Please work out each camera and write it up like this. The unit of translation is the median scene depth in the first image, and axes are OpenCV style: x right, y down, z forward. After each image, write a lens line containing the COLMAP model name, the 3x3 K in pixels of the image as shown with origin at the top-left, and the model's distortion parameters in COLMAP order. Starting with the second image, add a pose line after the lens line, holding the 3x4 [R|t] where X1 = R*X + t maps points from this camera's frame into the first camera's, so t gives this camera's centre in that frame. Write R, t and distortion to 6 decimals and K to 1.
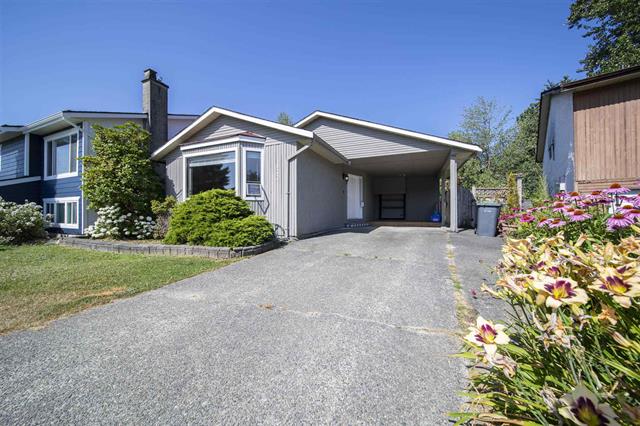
lens RADIAL K [[222.2, 0, 321.0], [0, 222.2, 212.0], [0, 0, 1]] dist [0.001263, -0.001670]
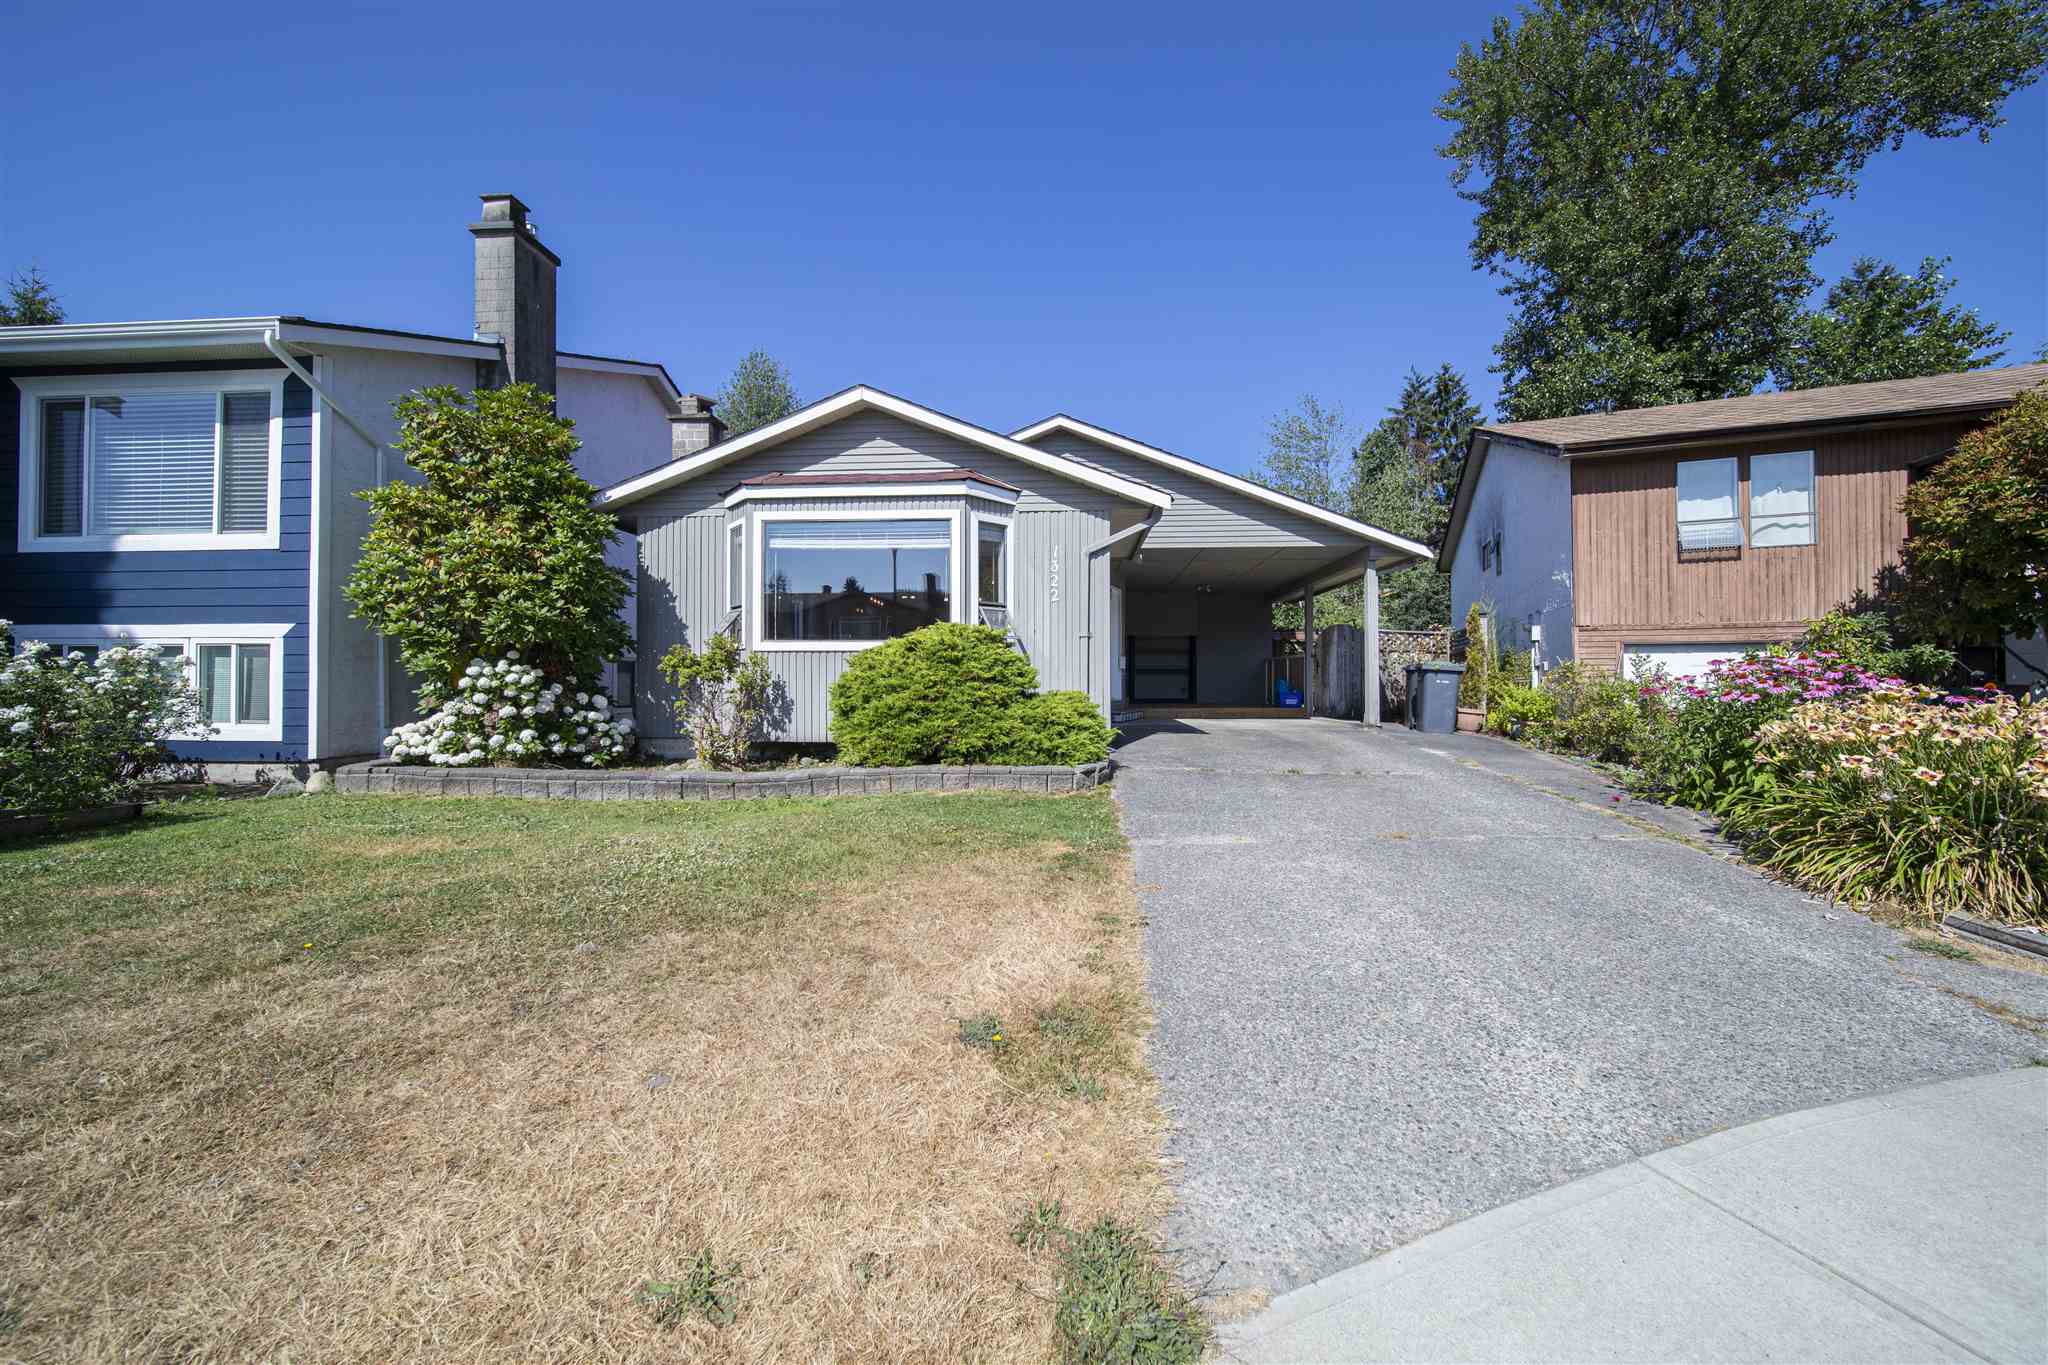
lens RADIAL K [[719.6, 0, 1024.0], [0, 719.6, 682.5], [0, 0, 1]] dist [-0.000594, -0.000060]
pose [[0.943426, 0.002791, 0.331570, -0.591081], [-0.002984, 0.999996, 0.000072, 0.000716], [-0.331569, -0.001057, 0.943430, -0.167571]]
